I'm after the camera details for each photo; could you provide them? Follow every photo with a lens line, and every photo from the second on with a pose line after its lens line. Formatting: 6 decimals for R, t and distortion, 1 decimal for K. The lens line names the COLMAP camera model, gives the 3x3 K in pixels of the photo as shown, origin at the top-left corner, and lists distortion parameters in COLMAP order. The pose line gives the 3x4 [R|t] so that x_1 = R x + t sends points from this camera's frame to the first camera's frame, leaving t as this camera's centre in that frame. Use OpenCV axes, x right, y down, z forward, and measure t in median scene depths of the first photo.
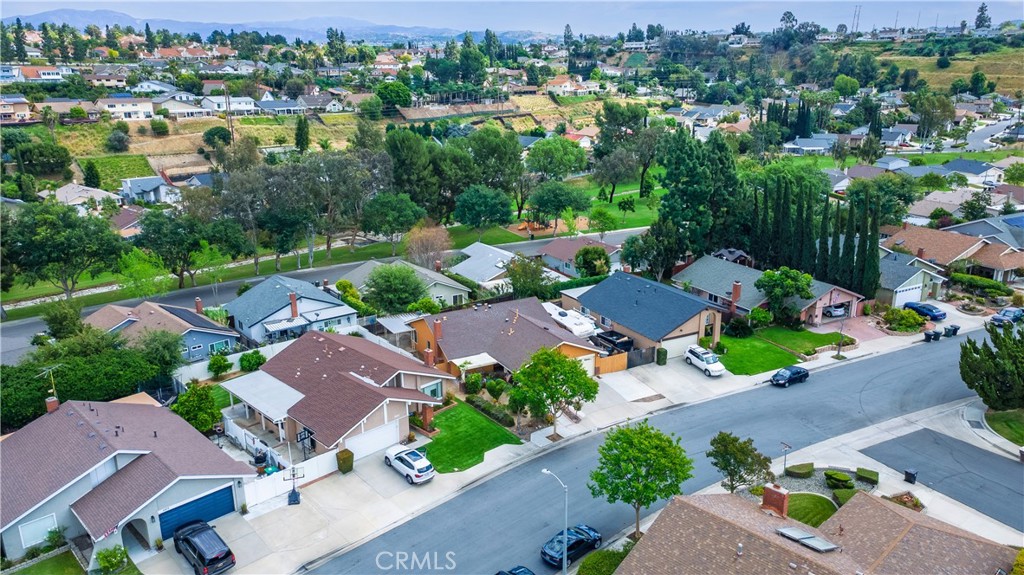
lens RADIAL K [[744.5, 0, 506.4], [0, 744.5, 287.9], [0, 0, 1]] dist [0.031366, 0.025630]
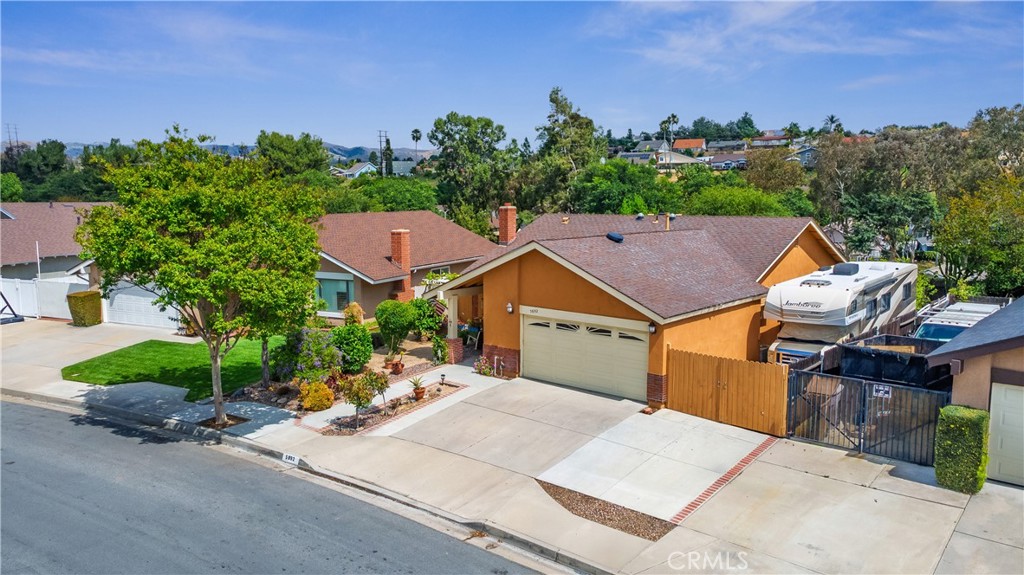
lens RADIAL K [[744.5, 0, 510.0], [0, 744.5, 286.1], [0, 0, 1]] dist [0.031366, 0.025630]
pose [[0.351346, 0.127670, -0.927500, 0.172199], [-0.267737, 0.962989, 0.031134, 0.037232], [0.897147, 0.237387, 0.372524, 0.391033]]
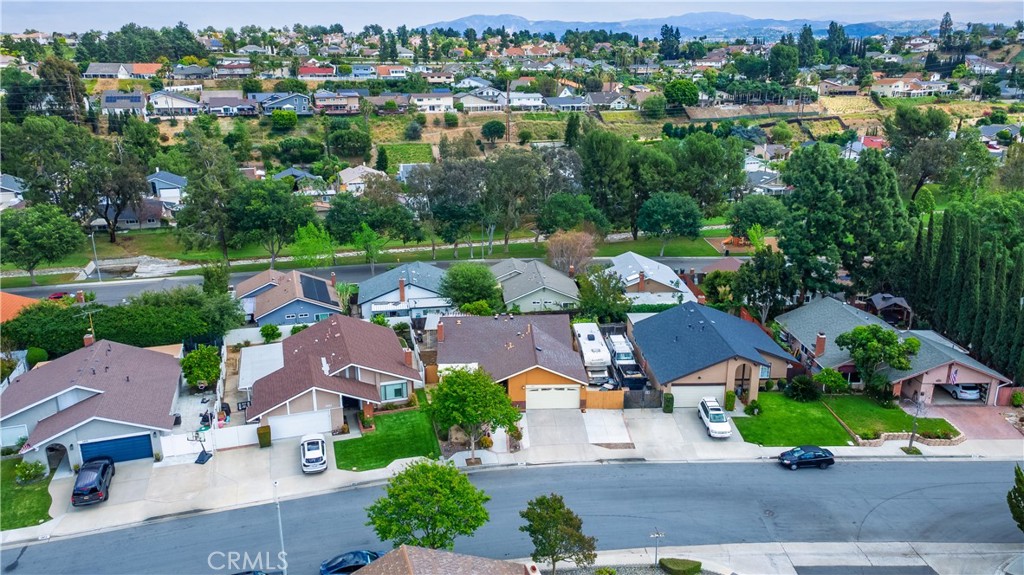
lens RADIAL K [[744.5, 0, 508.9], [0, 744.5, 283.9], [0, 0, 1]] dist [0.031366, 0.025630]
pose [[0.896883, 0.130613, -0.422541, 0.192088], [-0.130708, 0.991000, 0.028891, -0.023284], [0.422512, 0.029317, 0.905883, 0.059240]]
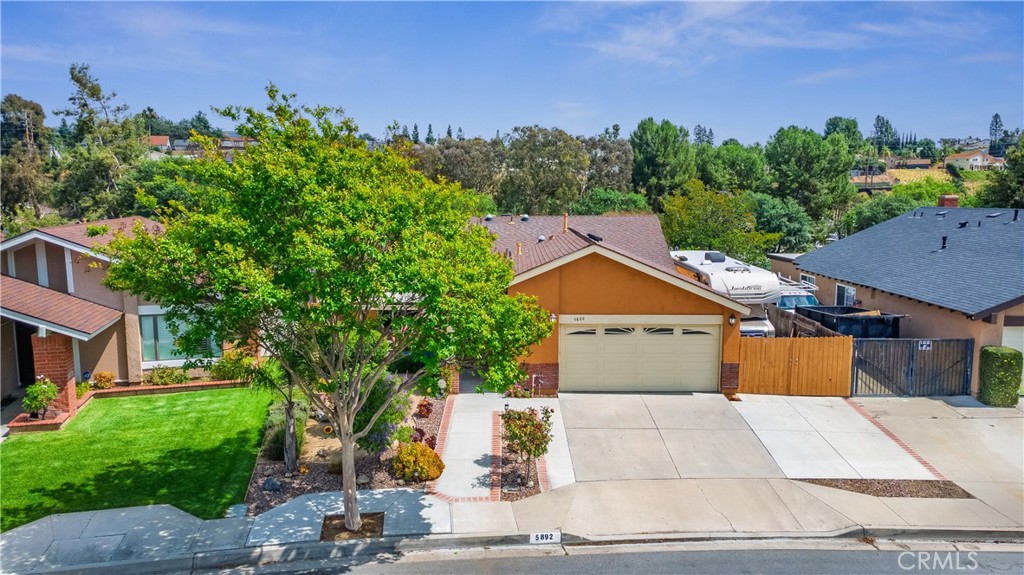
lens RADIAL K [[744.5, 0, 508.5], [0, 744.5, 291.2], [0, 0, 1]] dist [0.031366, 0.025630]
pose [[0.879357, 0.072147, -0.470666, 0.086703], [-0.143639, 0.982601, -0.117744, 0.059377], [0.453982, 0.171145, 0.874420, 0.320908]]
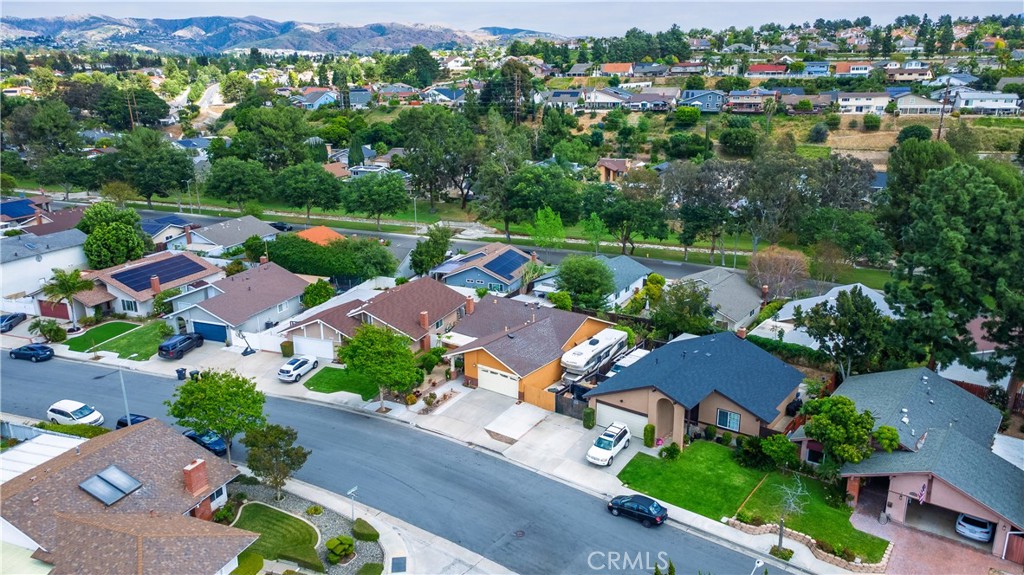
lens RADIAL K [[744.5, 0, 516.4], [0, 744.5, 285.1], [0, 0, 1]] dist [0.031366, 0.025630]
pose [[0.427103, 0.263016, -0.865104, 0.418519], [-0.257281, 0.952561, 0.162586, -0.080525], [0.866827, 0.153134, 0.474511, 0.249762]]
